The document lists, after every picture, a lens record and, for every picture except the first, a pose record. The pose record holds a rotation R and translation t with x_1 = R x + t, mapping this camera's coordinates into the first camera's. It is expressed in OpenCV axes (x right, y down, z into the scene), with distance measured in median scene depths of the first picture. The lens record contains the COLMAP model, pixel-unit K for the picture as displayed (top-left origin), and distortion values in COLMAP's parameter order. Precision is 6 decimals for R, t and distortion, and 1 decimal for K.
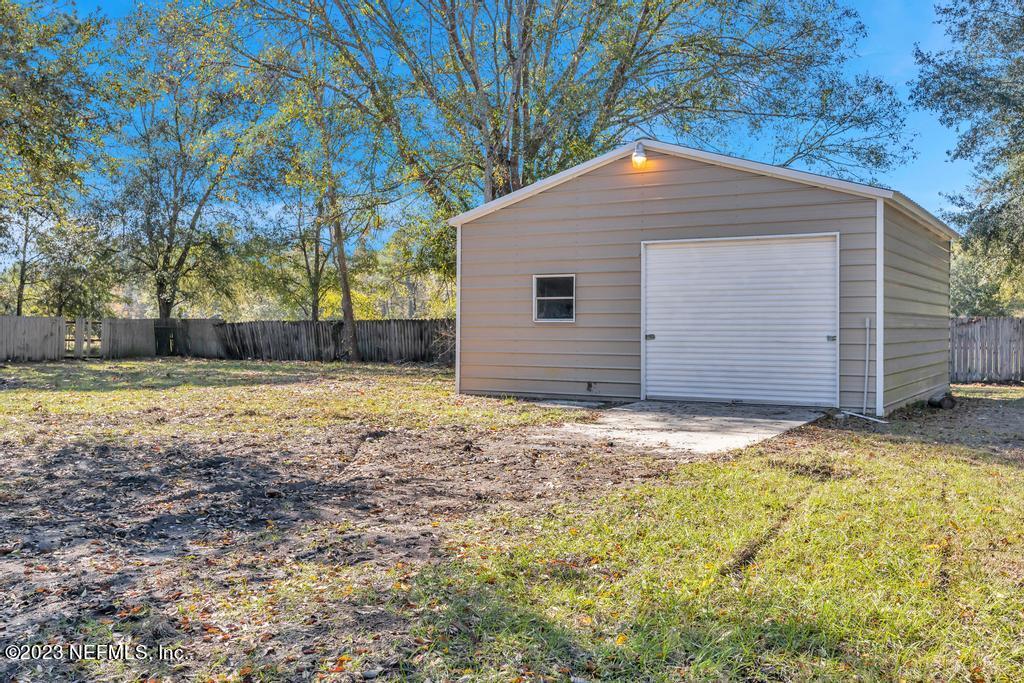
lens RADIAL K [[975.4, 0, 512.0], [0, 975.4, 341.5], [0, 0, 1]] dist [-0.009511, -0.002293]
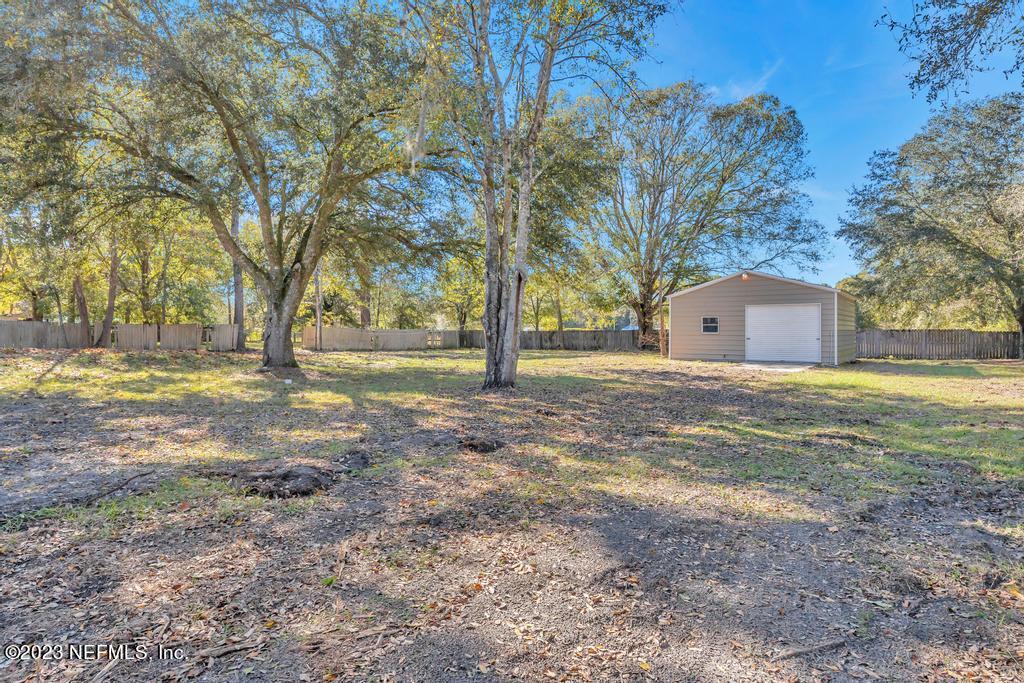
lens RADIAL K [[614.6, 0, 512.0], [0, 614.6, 341.5], [0, 0, 1]] dist [0.000928, 0.000040]
pose [[0.998224, -0.002795, -0.059514, -0.244945], [0.002928, 0.999993, 0.002146, -0.001411], [0.059508, -0.002316, 0.998225, -0.462193]]
